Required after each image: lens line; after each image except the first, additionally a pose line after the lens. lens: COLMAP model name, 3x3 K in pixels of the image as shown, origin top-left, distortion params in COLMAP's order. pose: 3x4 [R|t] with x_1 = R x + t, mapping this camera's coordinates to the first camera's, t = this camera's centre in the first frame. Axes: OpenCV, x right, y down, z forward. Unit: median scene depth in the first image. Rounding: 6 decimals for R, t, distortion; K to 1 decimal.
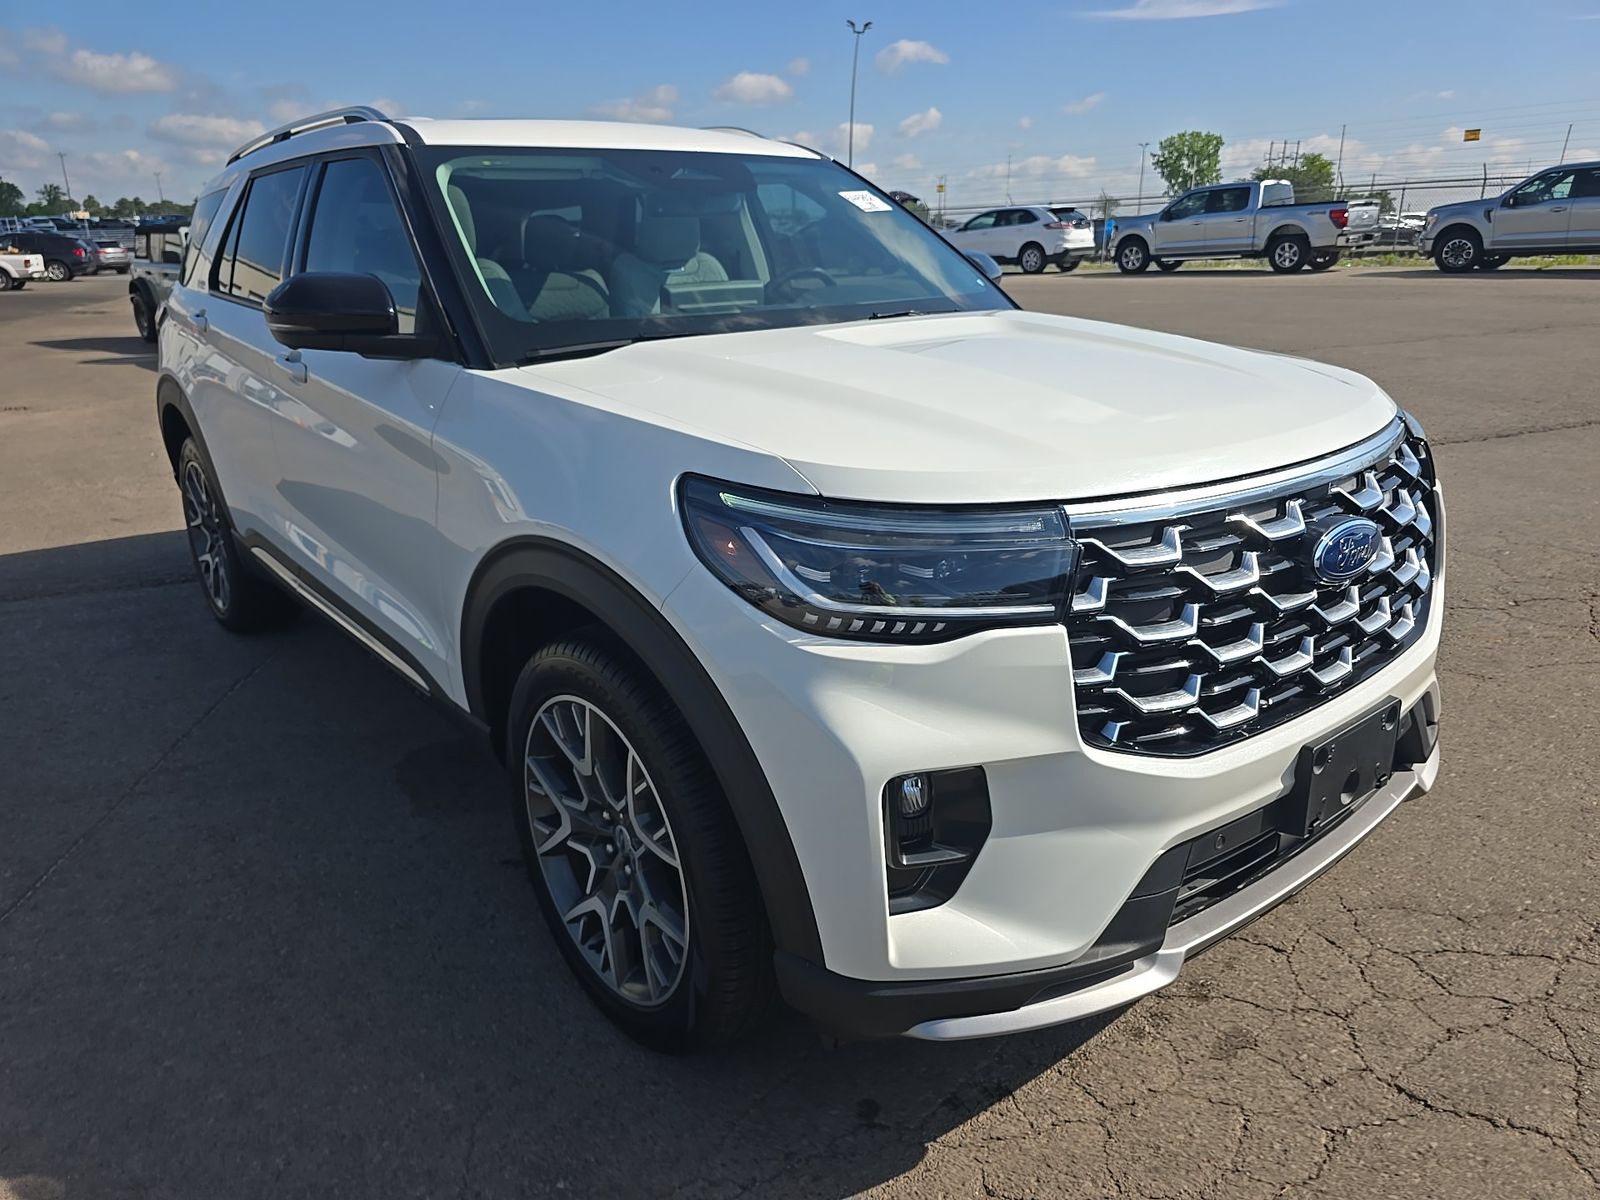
lens RADIAL K [[1077.4, 0, 800.0], [0, 1077.4, 600.0], [0, 0, 1]] dist [0.072867, -0.070514]
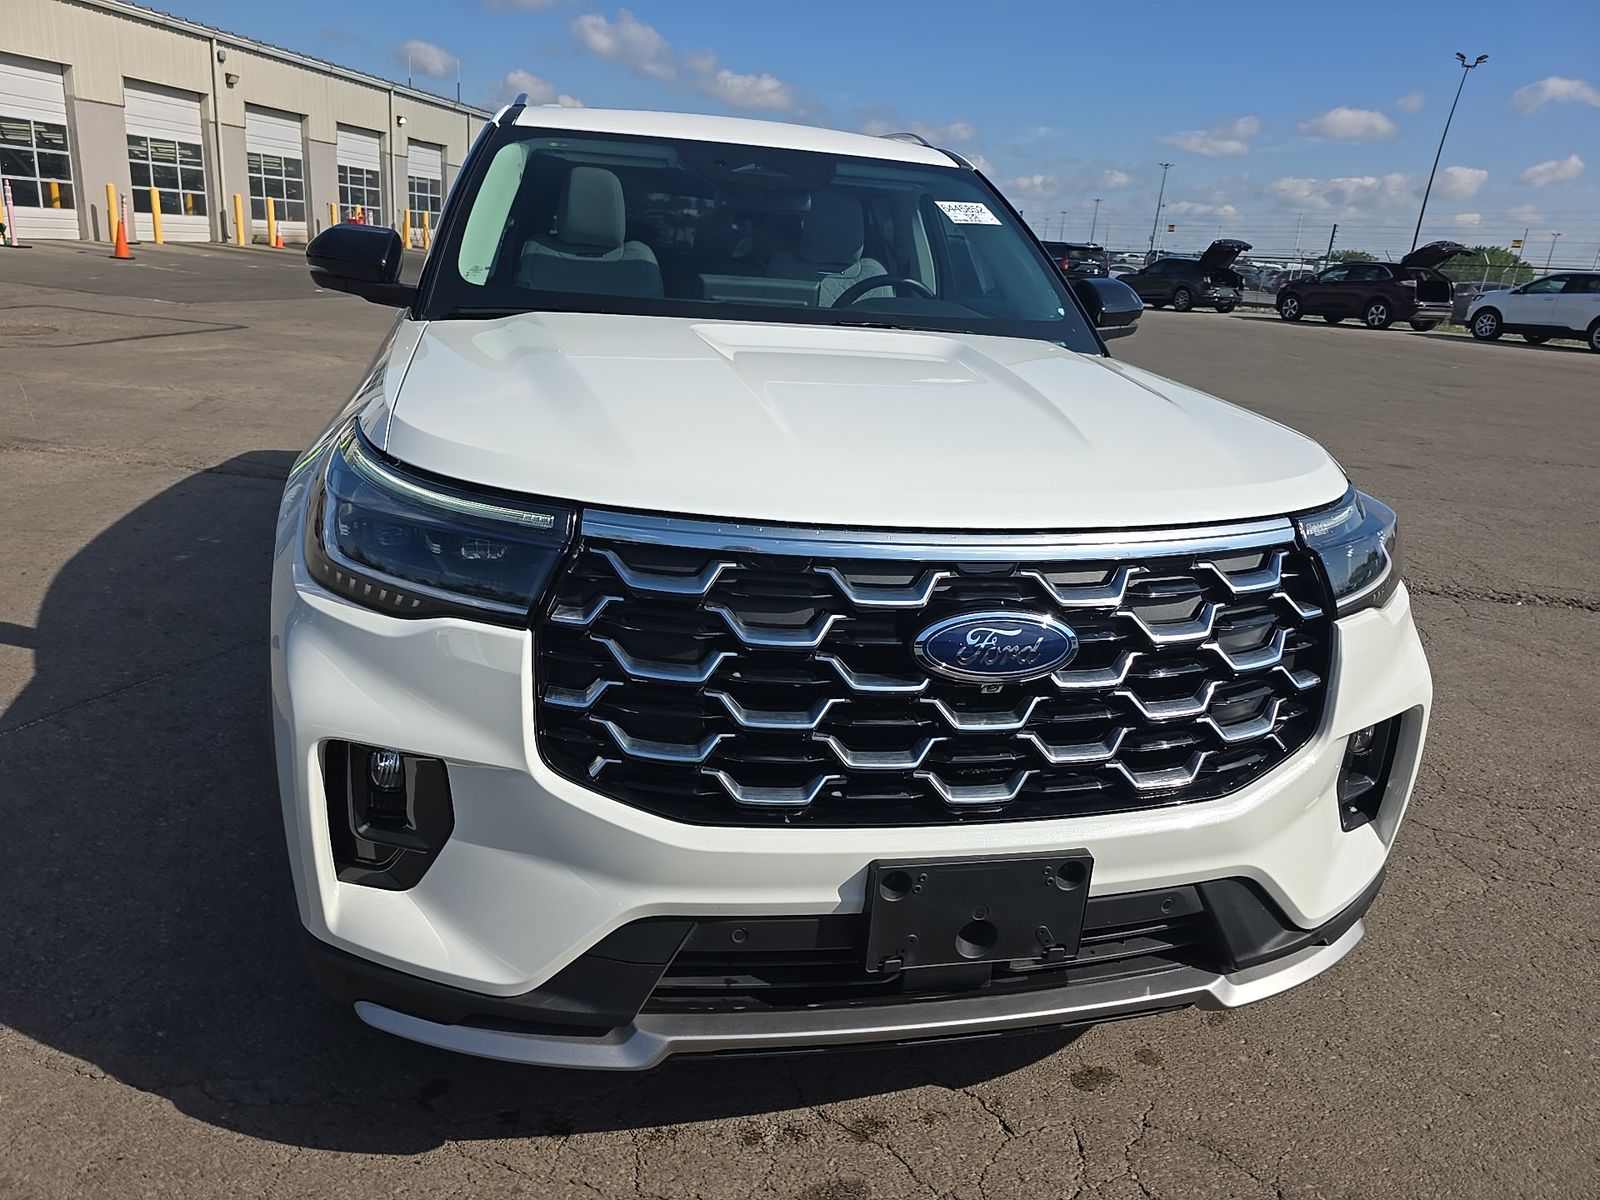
lens RADIAL K [[1077.5, 0, 808.0], [0, 1077.5, 595.9], [0, 0, 1]] dist [0.040826, -0.030895]
pose [[0.890706, 0.217039, -0.399421, 0.574538], [-0.225971, 0.973807, 0.025238, -0.059384], [0.394437, 0.067778, 0.916420, 0.174333]]
